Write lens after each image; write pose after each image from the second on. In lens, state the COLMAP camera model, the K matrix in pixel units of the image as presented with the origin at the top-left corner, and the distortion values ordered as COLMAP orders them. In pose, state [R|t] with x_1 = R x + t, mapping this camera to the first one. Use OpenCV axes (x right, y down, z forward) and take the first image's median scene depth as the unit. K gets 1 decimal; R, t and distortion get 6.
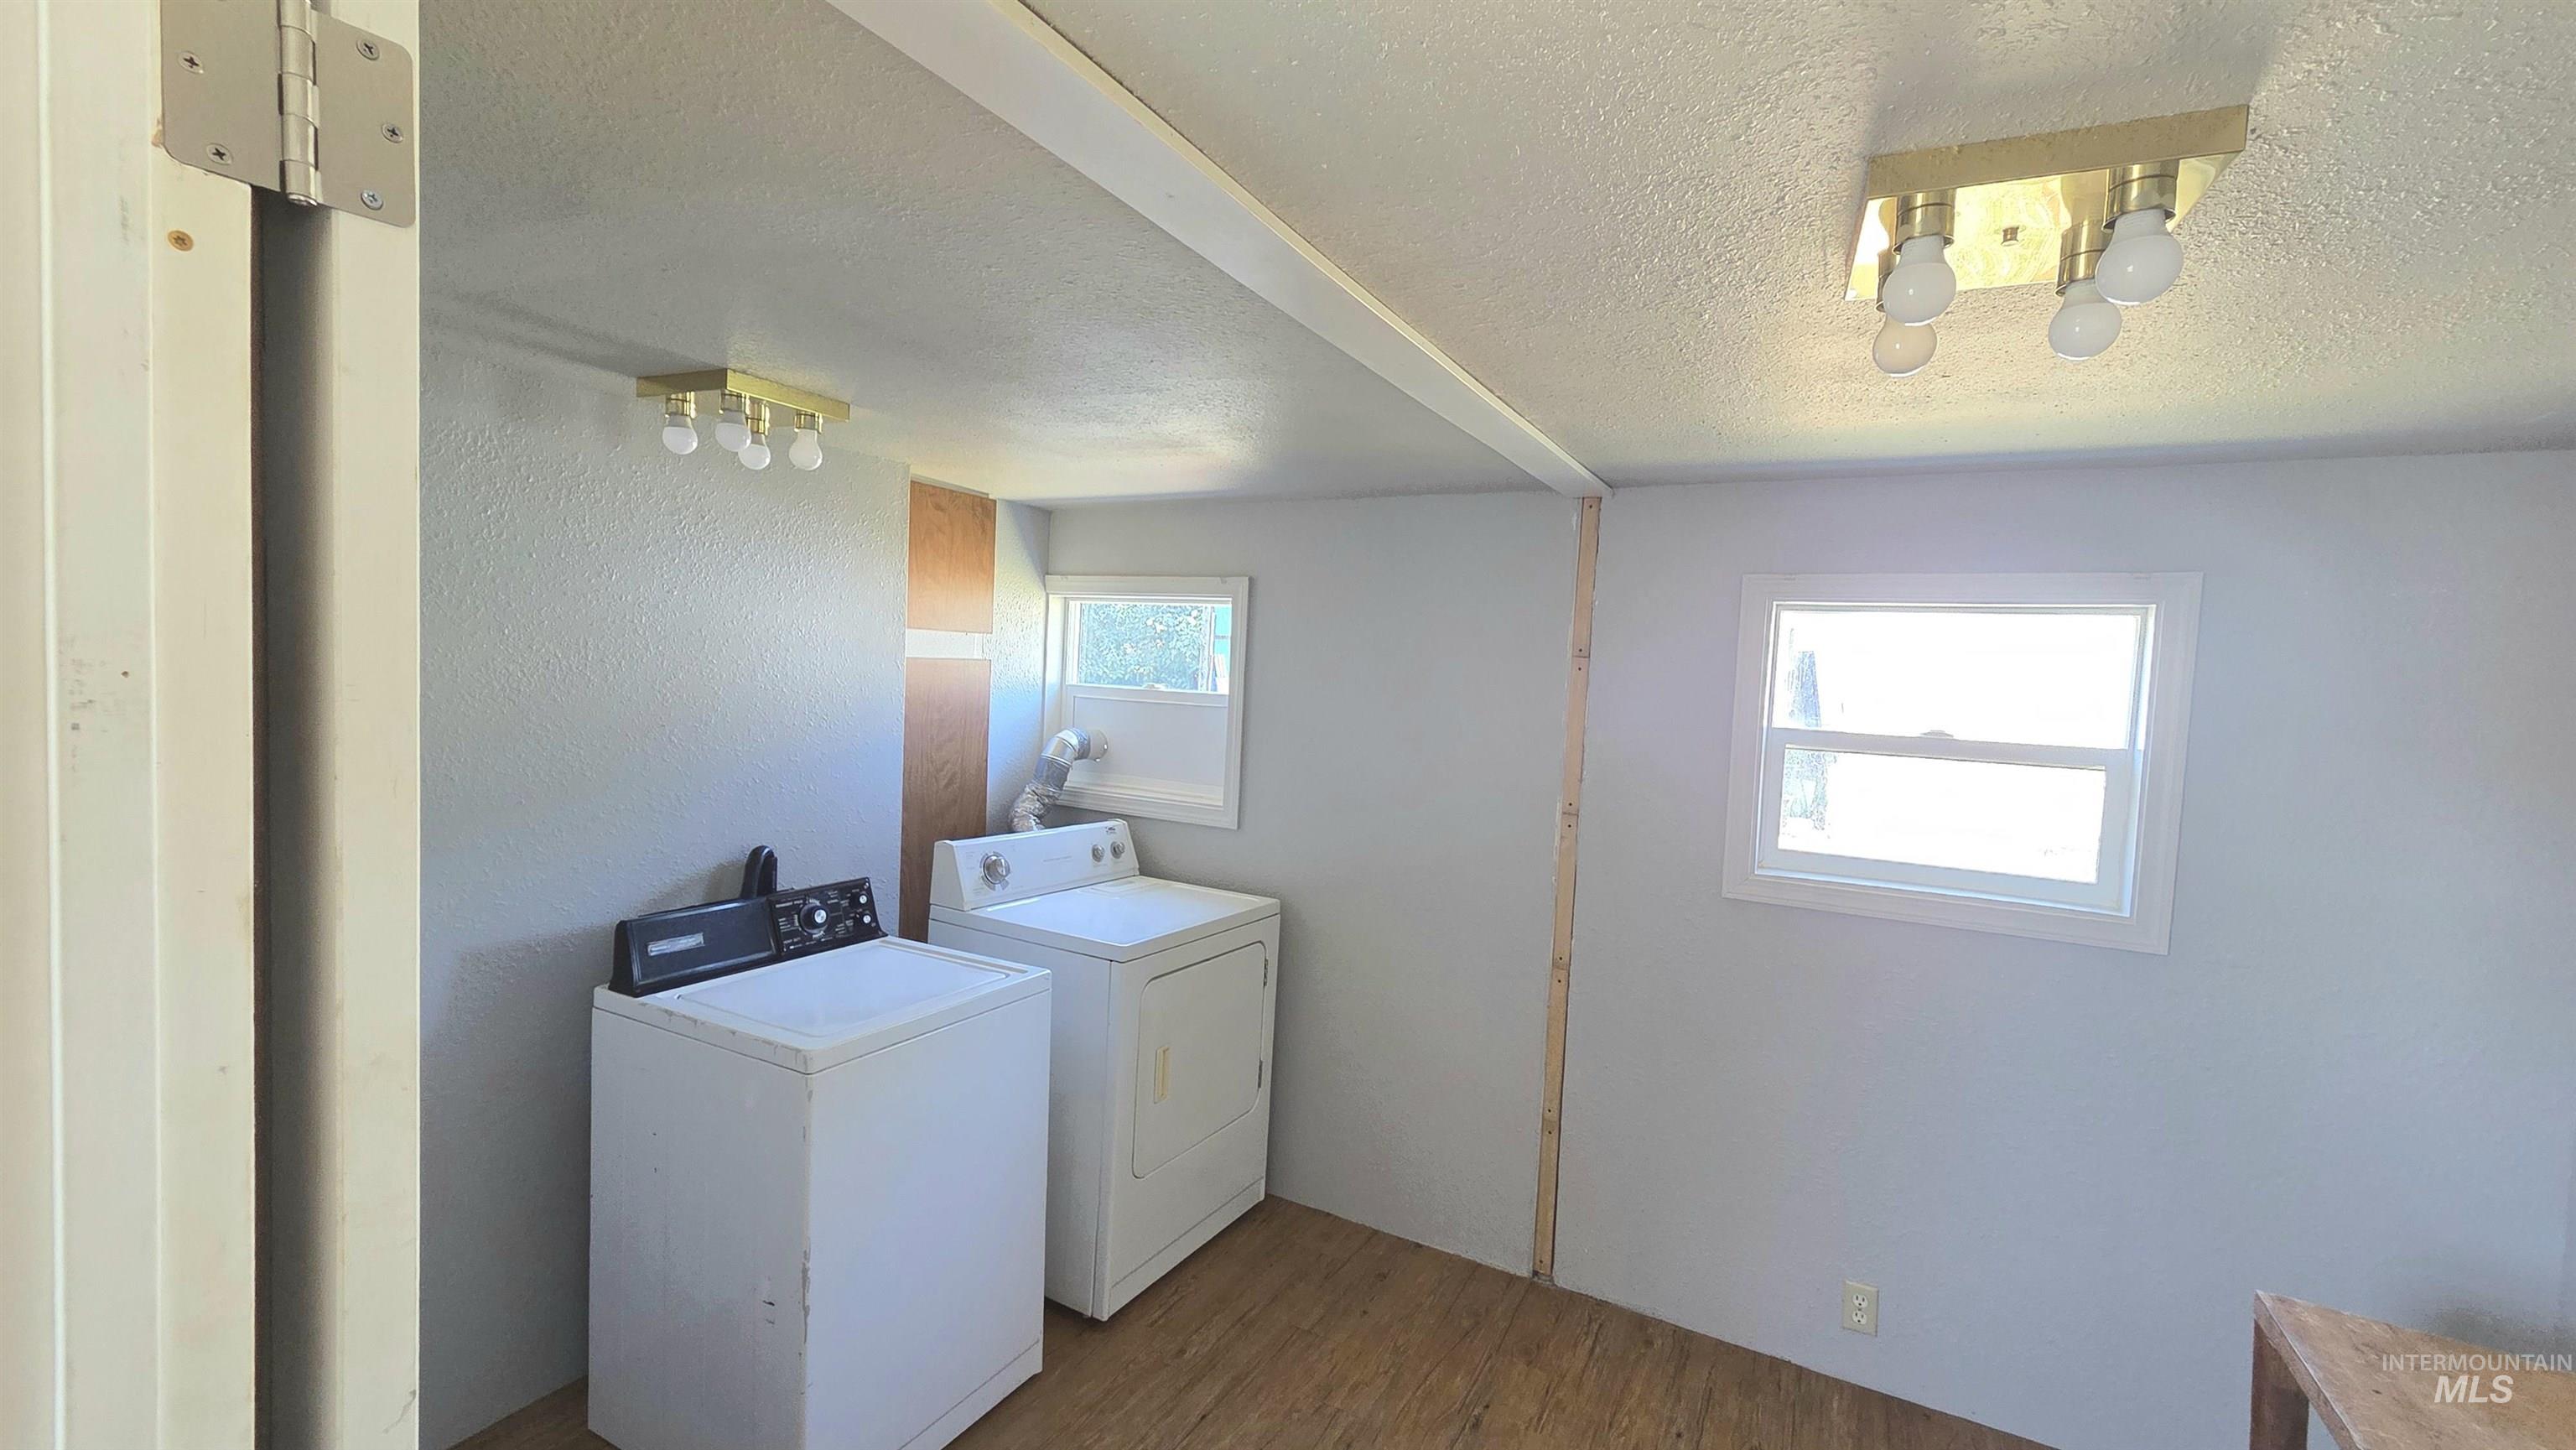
lens RADIAL K [[1063.7, 0, 1283.3], [0, 1063.7, 726.7], [0, 0, 1]] dist [0.009648, 0.000451]
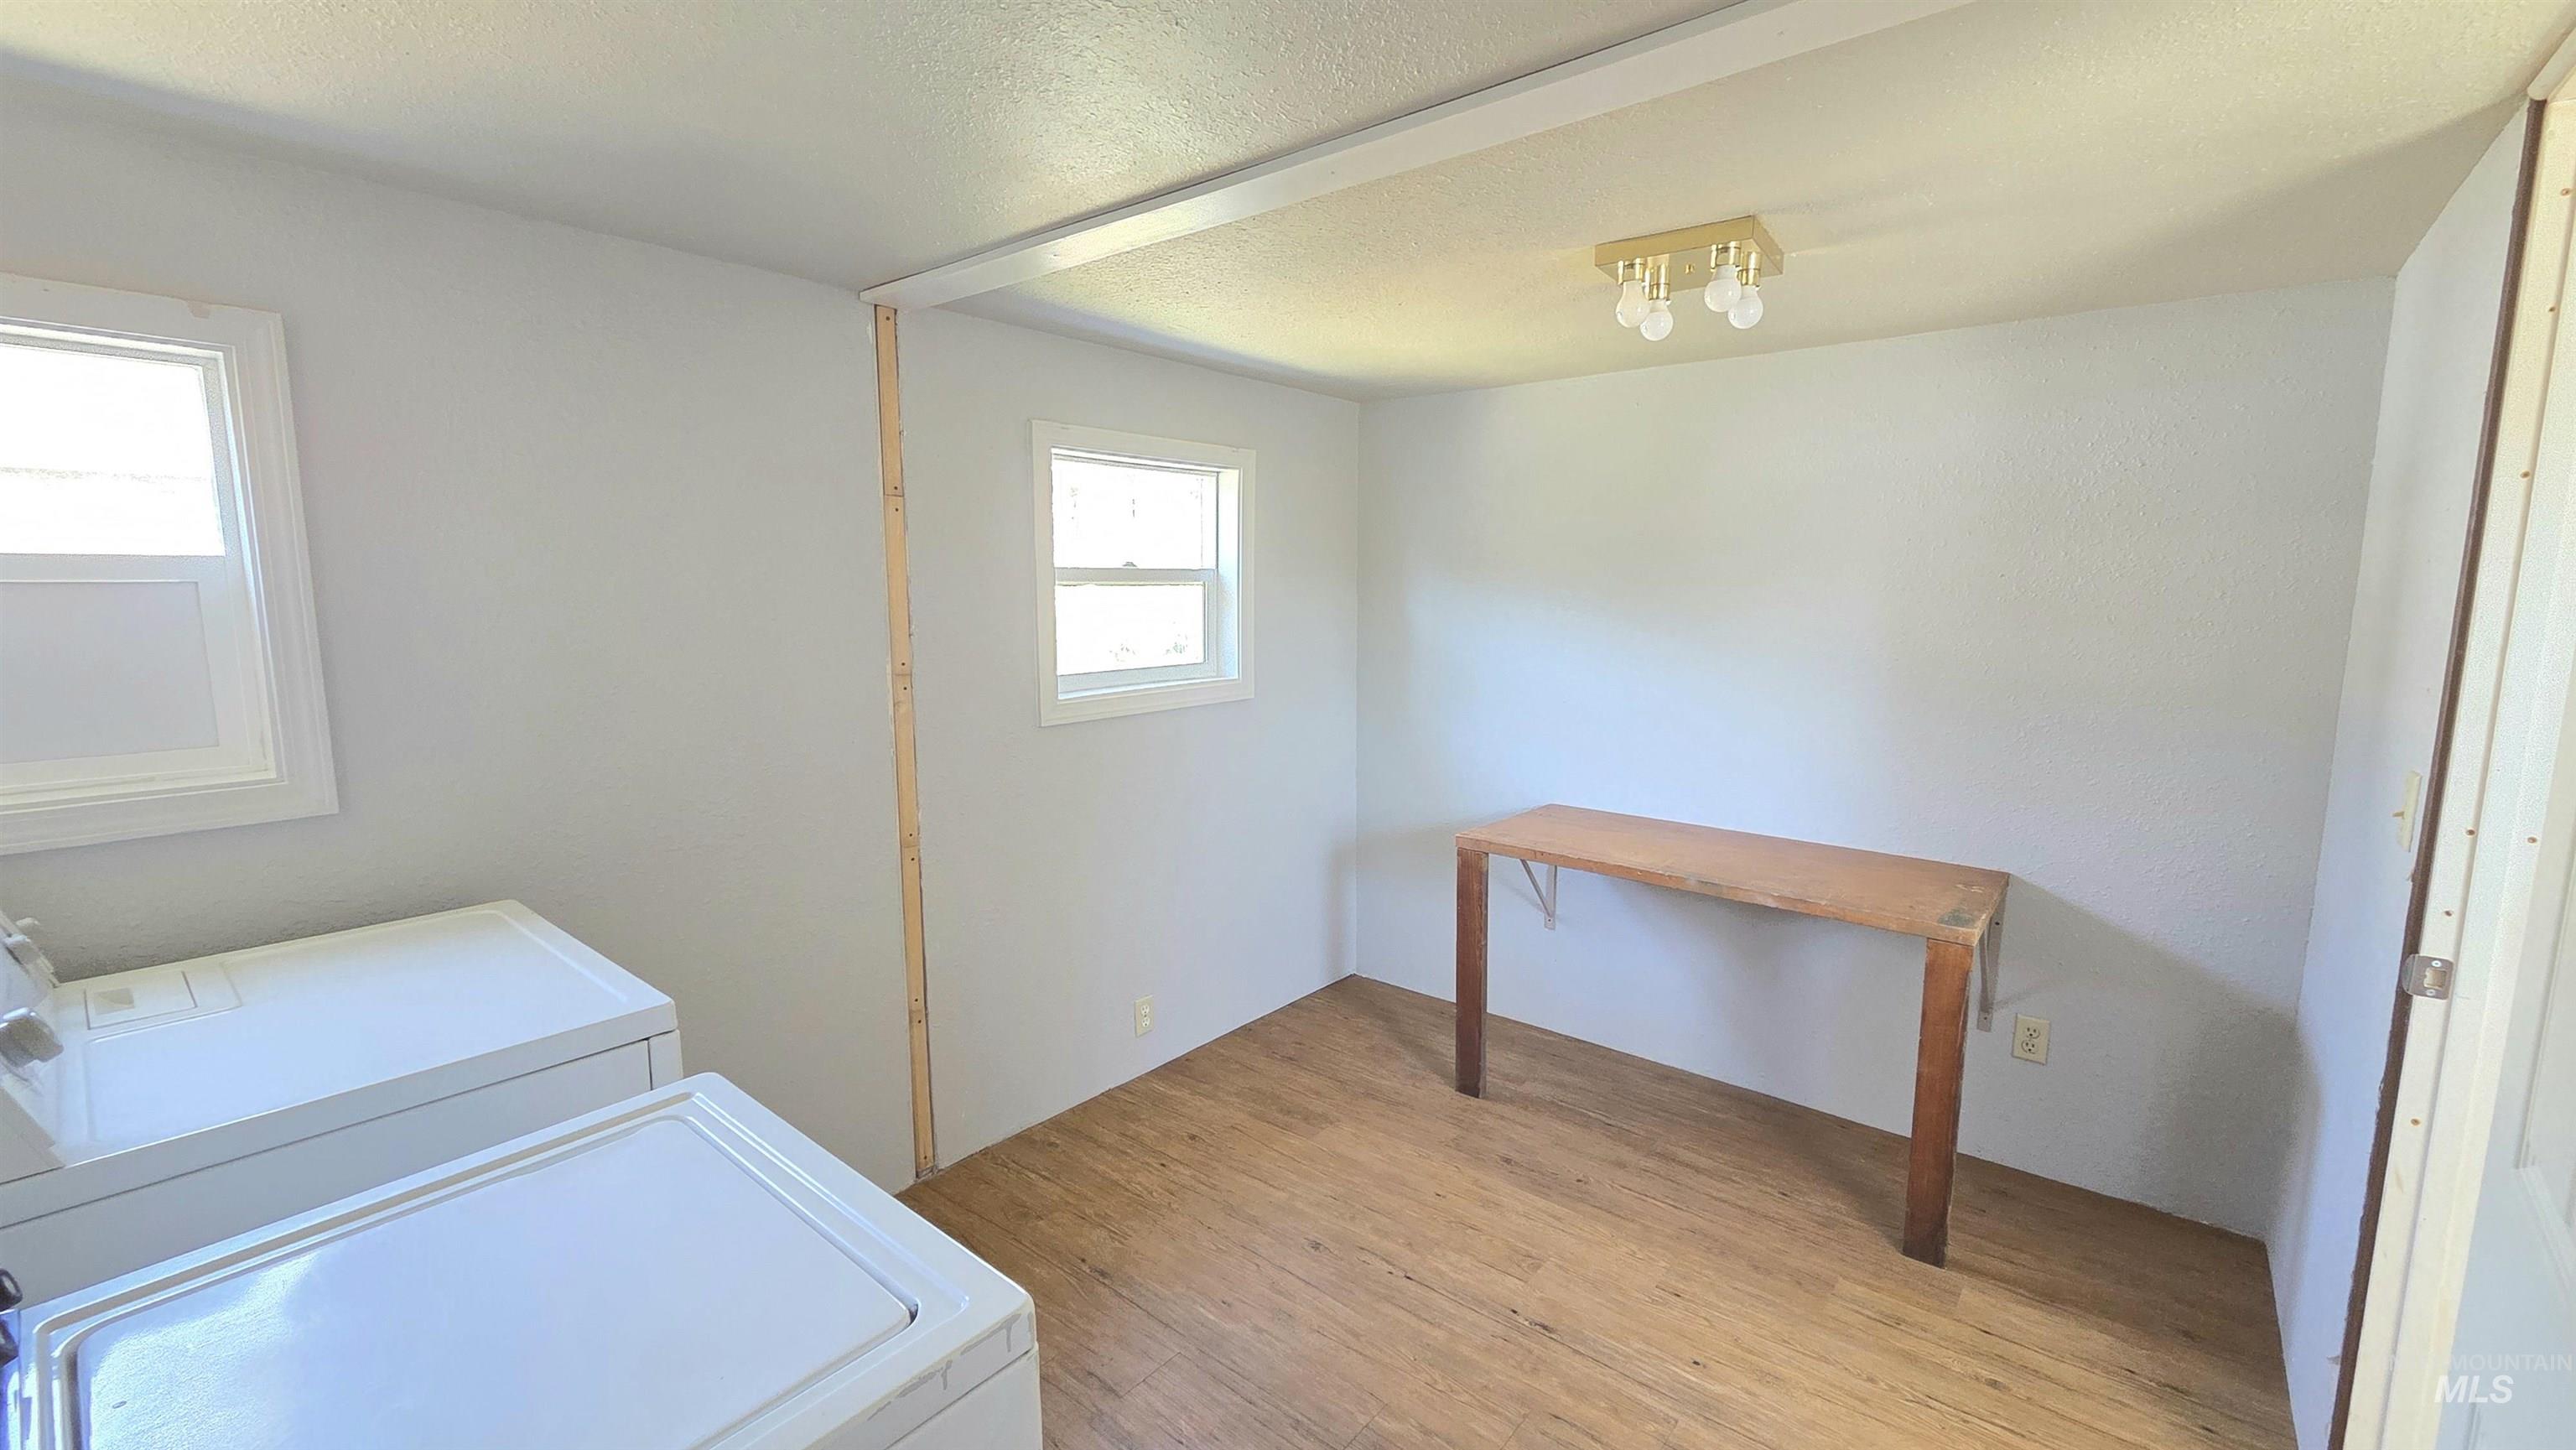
lens RADIAL K [[1063.7, 0, 1279.7], [0, 1063.7, 725.3], [0, 0, 1]] dist [0.009648, 0.000451]
pose [[0.187118, -0.183754, 0.964998, -0.585777], [0.055315, 0.982761, 0.176411, -0.018053], [-0.980779, 0.020369, 0.194057, 0.561899]]
